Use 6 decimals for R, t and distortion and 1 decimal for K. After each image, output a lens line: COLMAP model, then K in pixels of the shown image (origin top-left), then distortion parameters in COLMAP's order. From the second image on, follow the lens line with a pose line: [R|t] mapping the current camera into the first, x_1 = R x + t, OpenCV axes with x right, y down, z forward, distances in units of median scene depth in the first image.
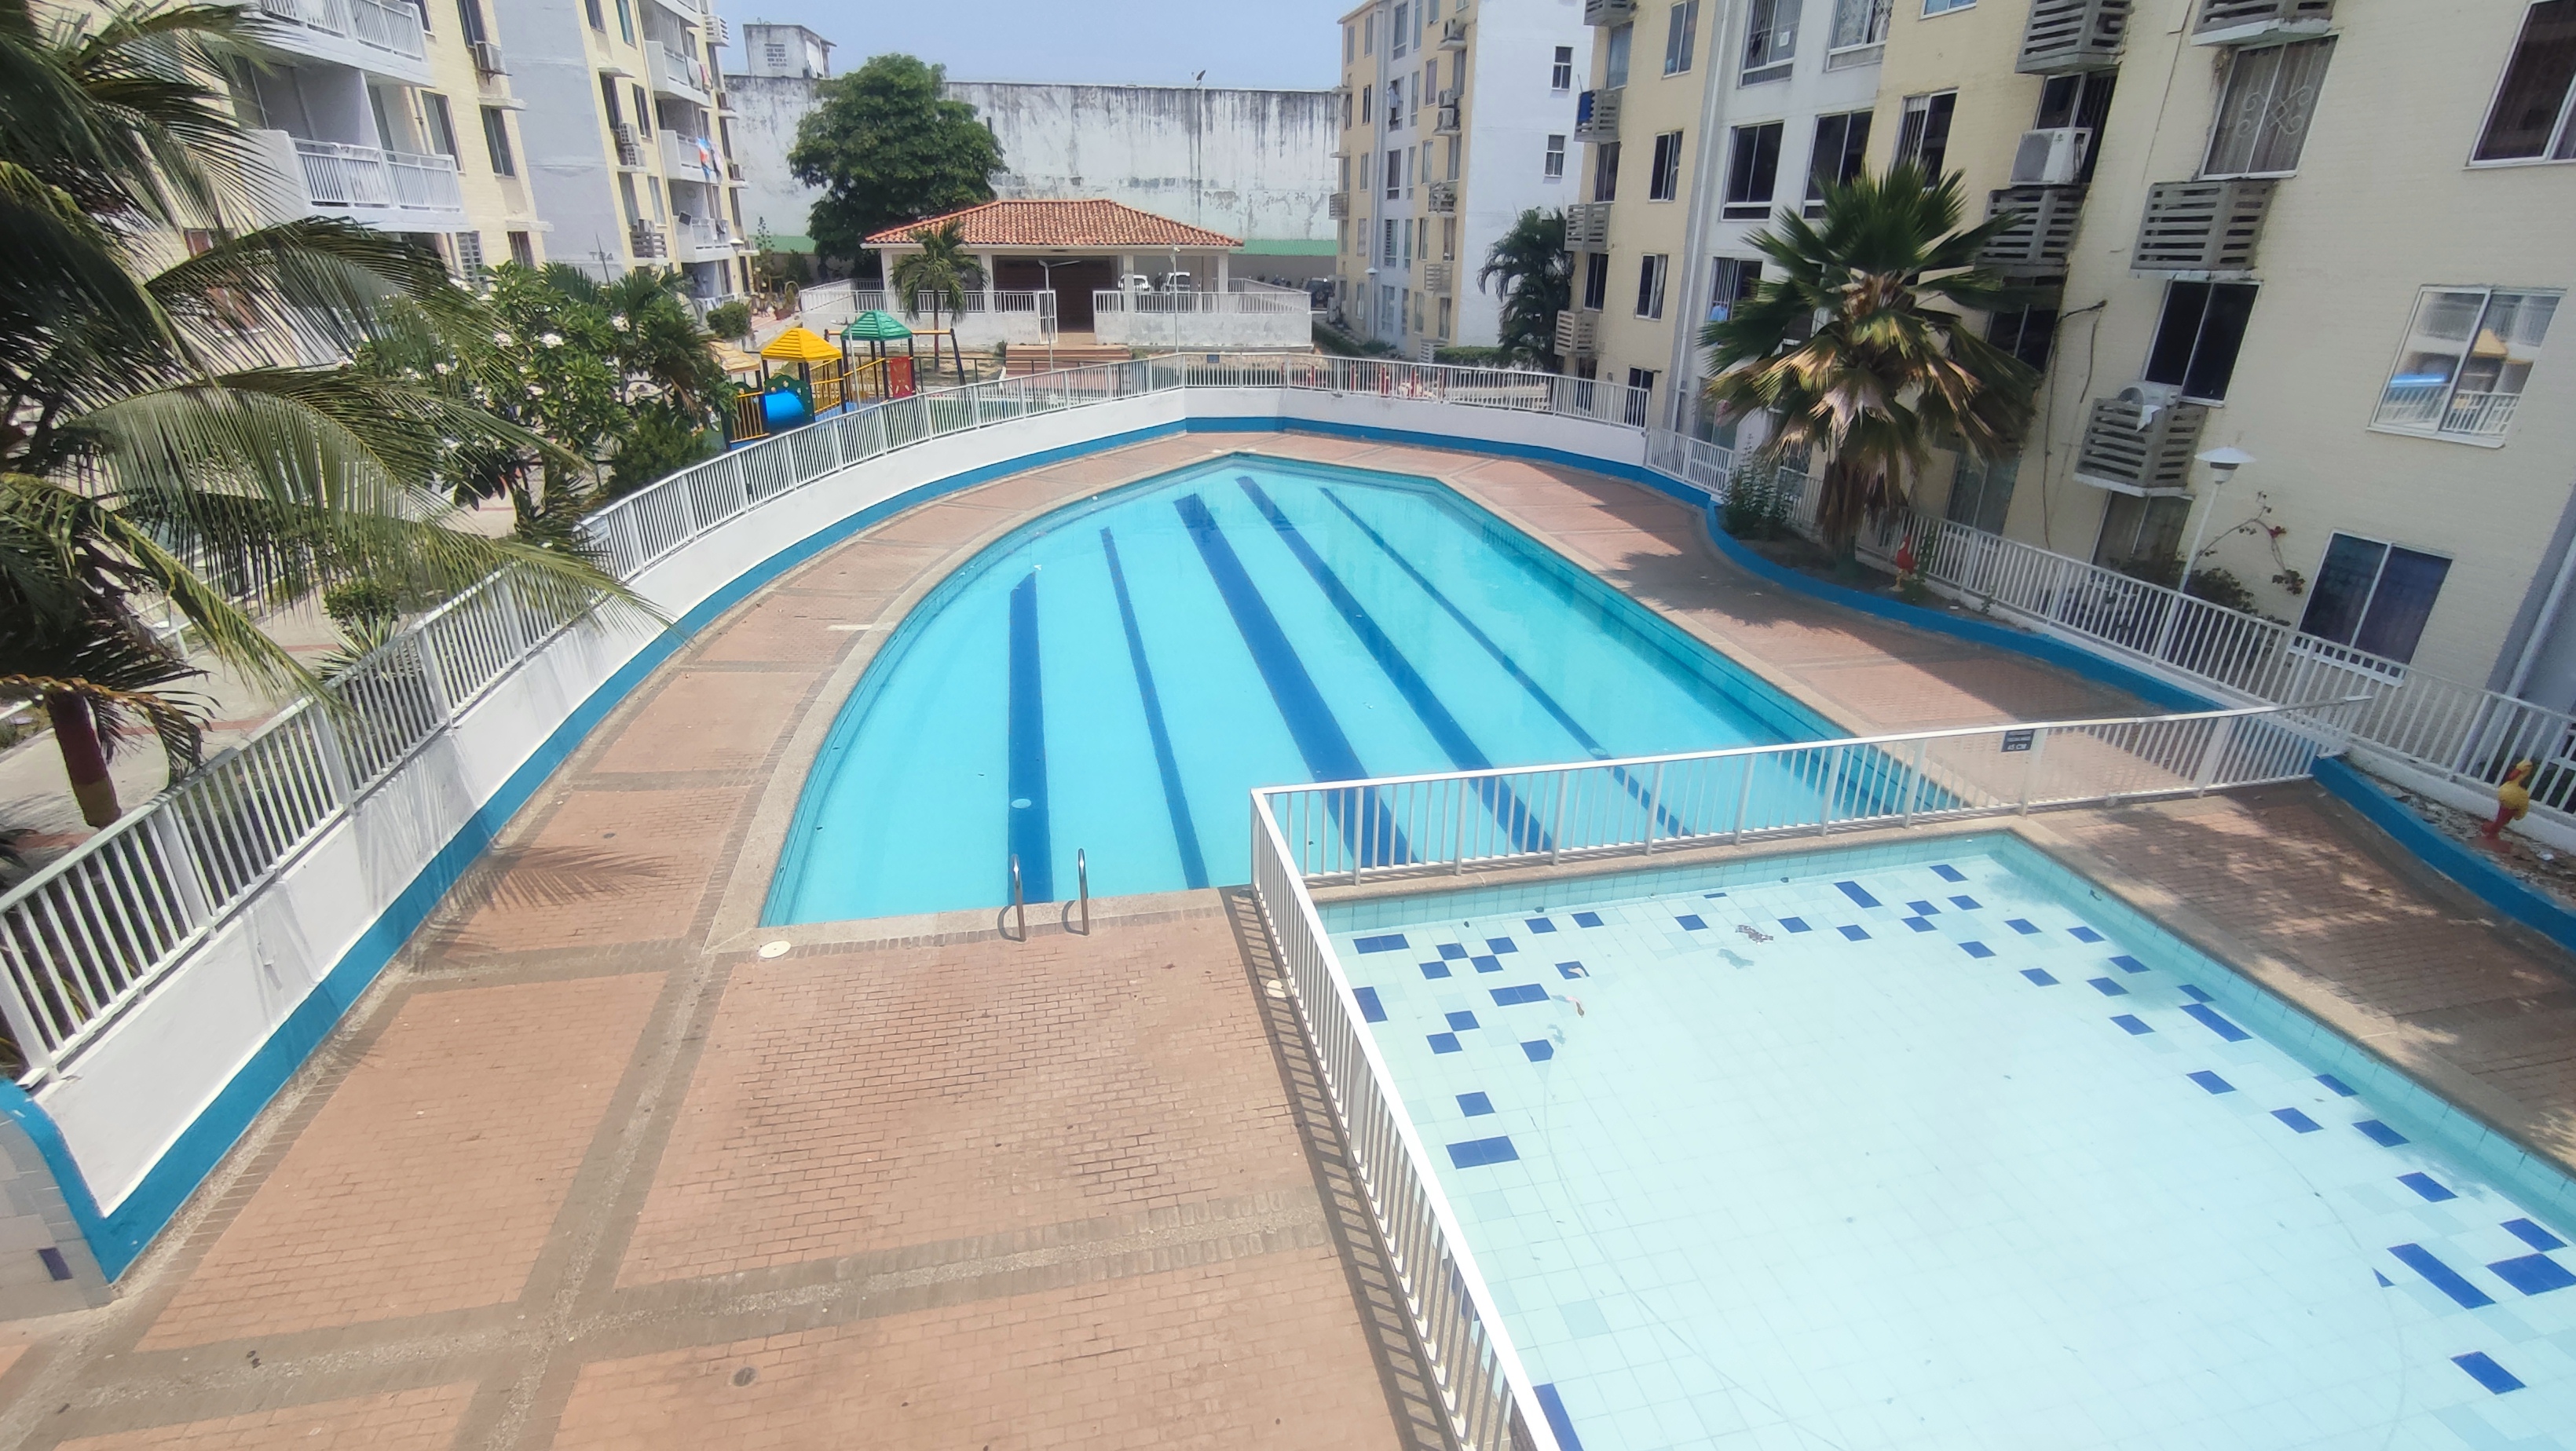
lens RADIAL K [[1165.2, 0, 1281.5], [0, 1165.2, 694.0], [0, 0, 1]] dist [-0.007357, 0.007319]
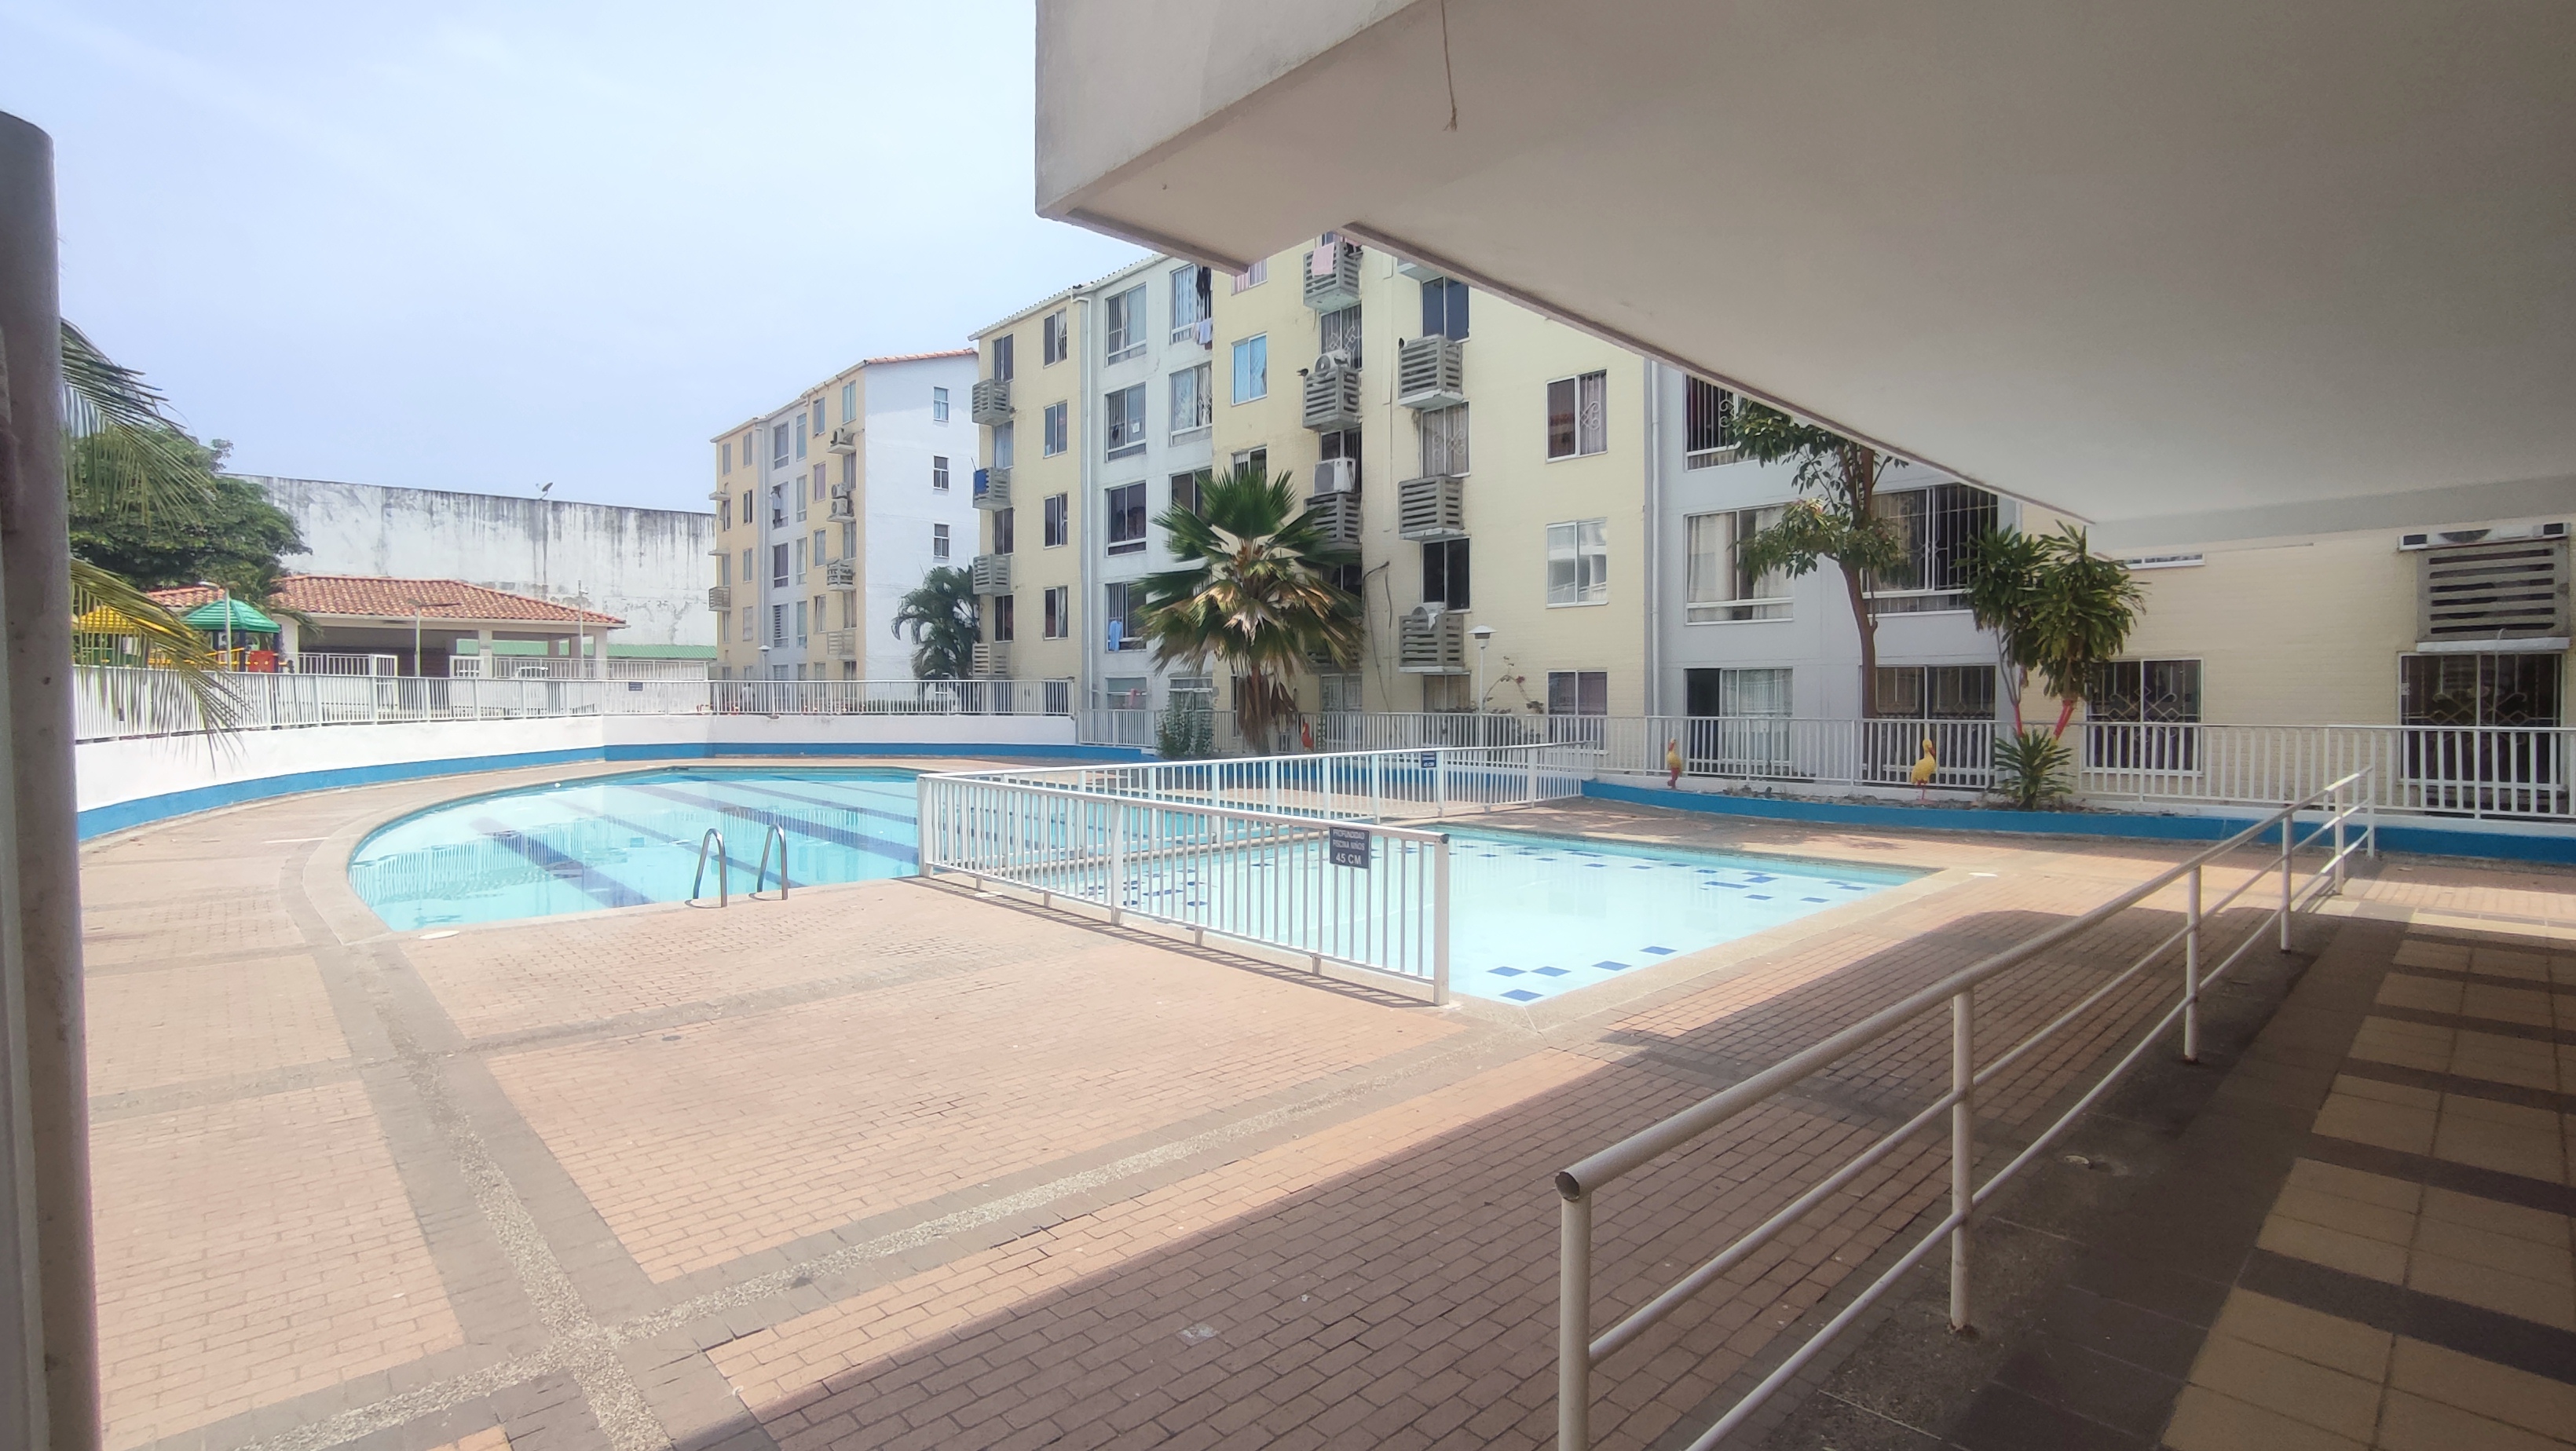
lens RADIAL K [[1165.2, 0, 1263.2], [0, 1165.2, 709.1], [0, 0, 1]] dist [-0.007357, 0.007319]
pose [[0.865536, -0.018515, 0.500505, -0.102971], [0.194394, 0.933394, -0.301641, 0.150511], [-0.461583, 0.358376, 0.811485, -0.035726]]
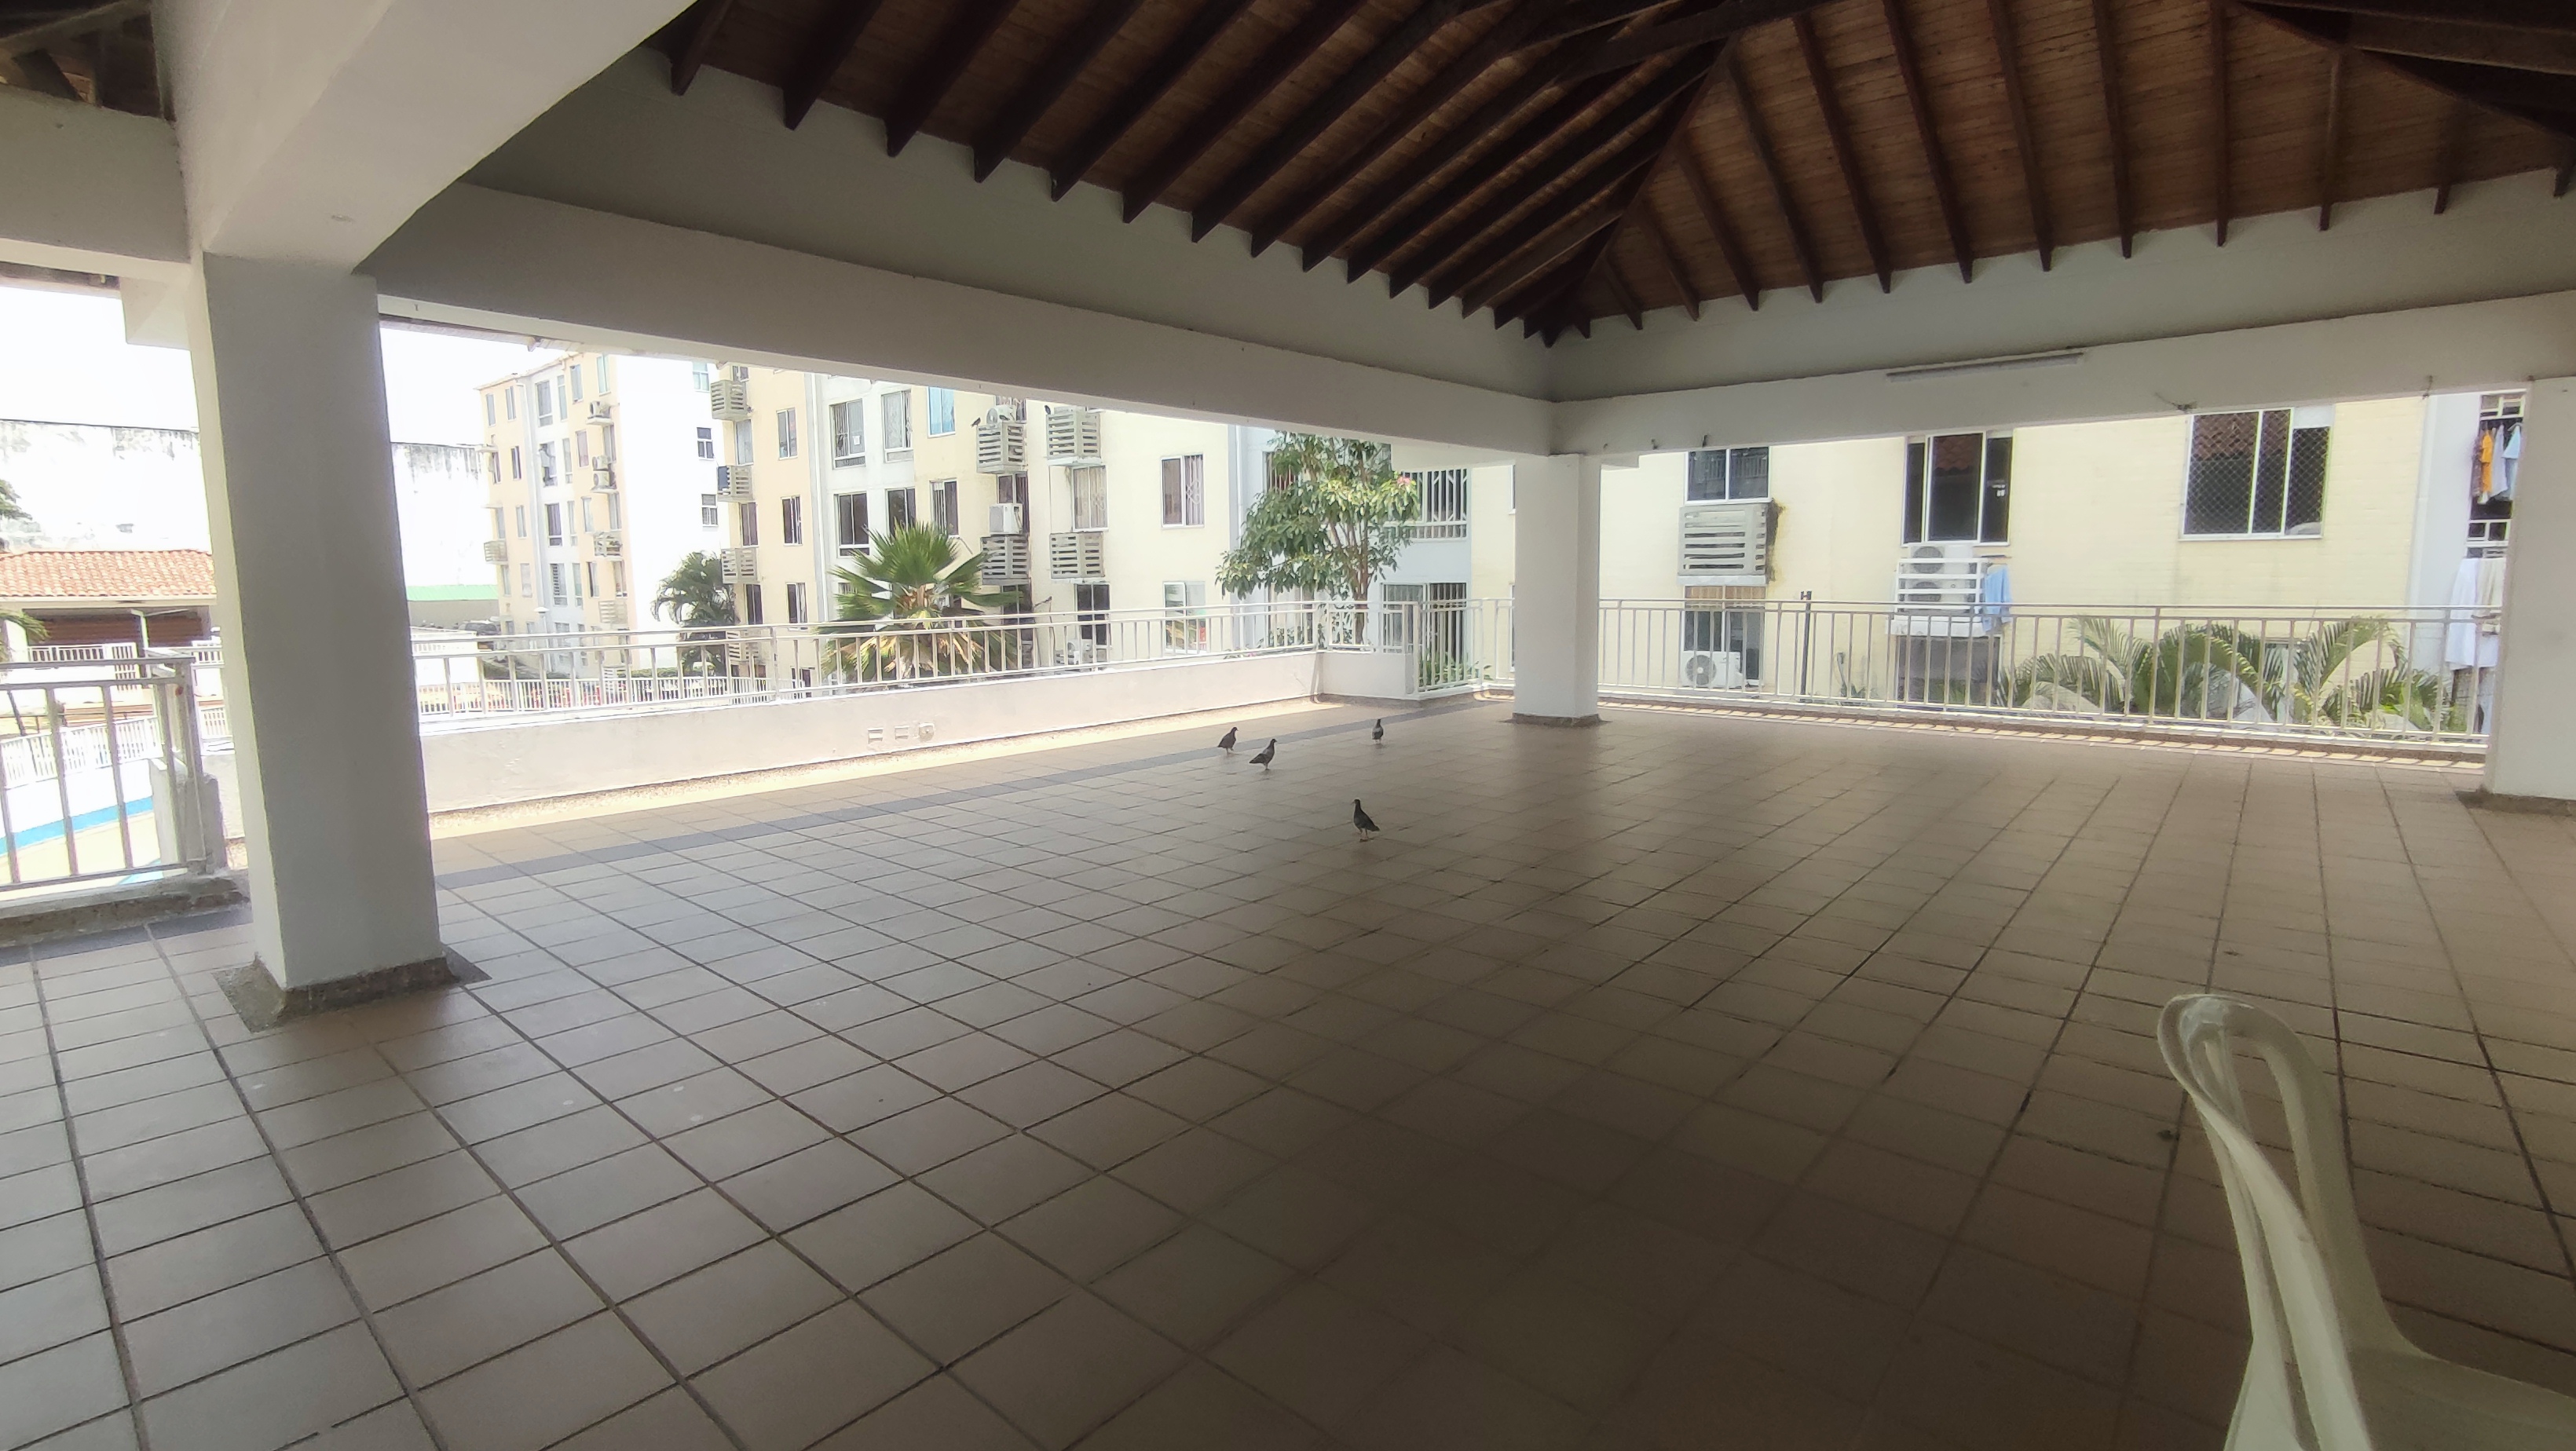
lens RADIAL K [[1165.2, 0, 1270.2], [0, 1165.2, 718.7], [0, 0, 1]] dist [-0.007357, 0.007319]
pose [[0.805630, -0.092888, 0.585091, -0.028420], [0.236685, 0.955851, -0.174151, 0.123320], [-0.543084, 0.278784, 0.792048, -0.286128]]
